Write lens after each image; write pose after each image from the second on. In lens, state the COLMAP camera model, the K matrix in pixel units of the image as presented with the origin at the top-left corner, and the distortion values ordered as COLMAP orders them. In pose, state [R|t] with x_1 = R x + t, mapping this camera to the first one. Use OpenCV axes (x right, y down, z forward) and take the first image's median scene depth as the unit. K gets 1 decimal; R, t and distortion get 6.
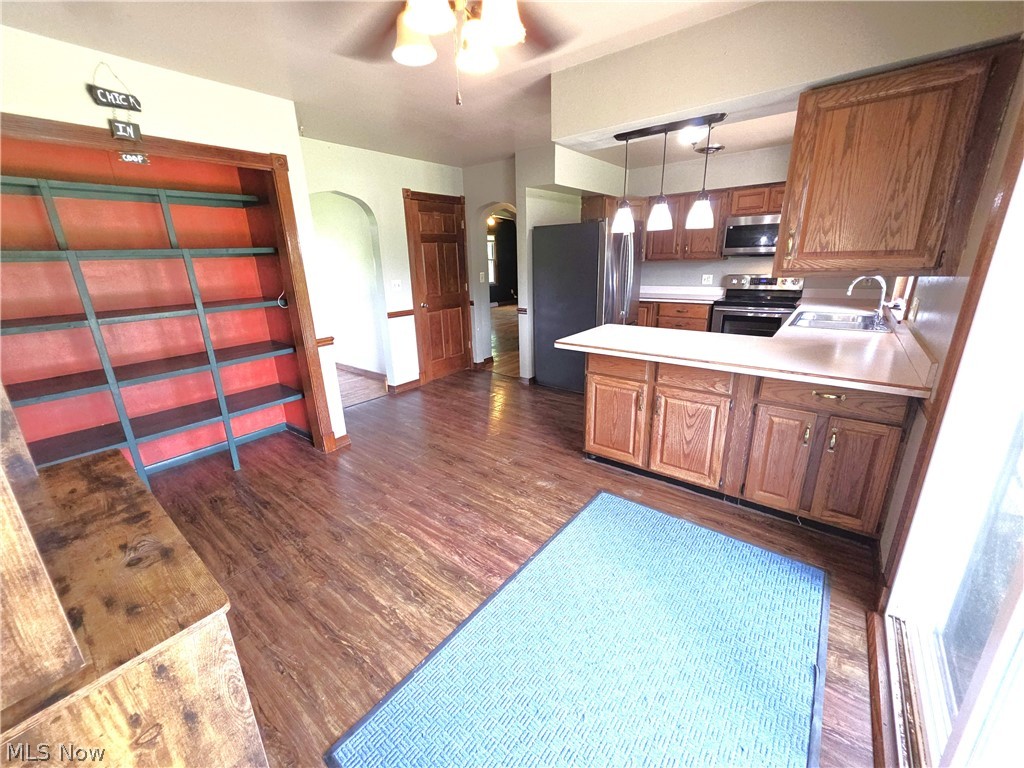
lens RADIAL K [[409.2, 0, 507.9], [0, 409.2, 377.2], [0, 0, 1]] dist [0.002985, -0.000023]
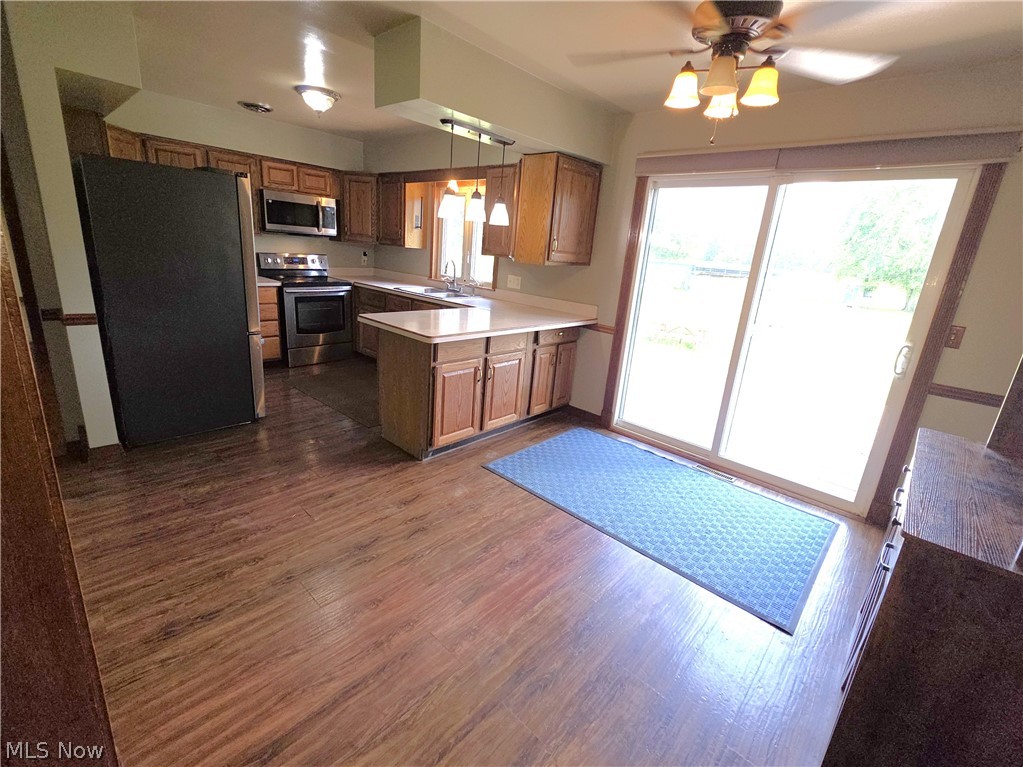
lens RADIAL K [[453.9, 0, 509.9], [0, 453.9, 375.3], [0, 0, 1]] dist [0.001950, -0.000883]
pose [[0.069910, -0.241318, 0.967925, -0.855924], [0.208979, 0.952311, 0.222331, -0.195129], [-0.975418, 0.186733, 0.117007, 0.767560]]
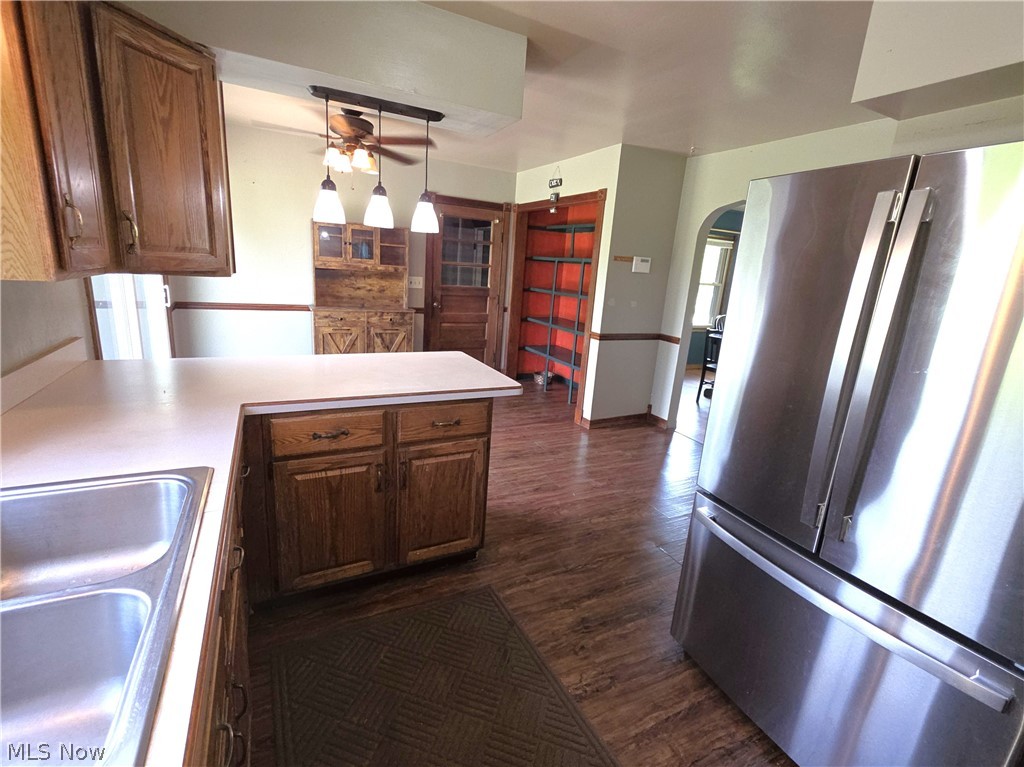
lens RADIAL K [[457.7, 0, 509.5], [0, 457.7, 372.5], [0, 0, 1]] dist [-0.005453, -0.000161]
pose [[-0.412946, 0.211014, -0.885973, 1.036040], [-0.317582, 0.878369, 0.357226, -0.468701], [0.853591, 0.428884, -0.295705, 1.478840]]
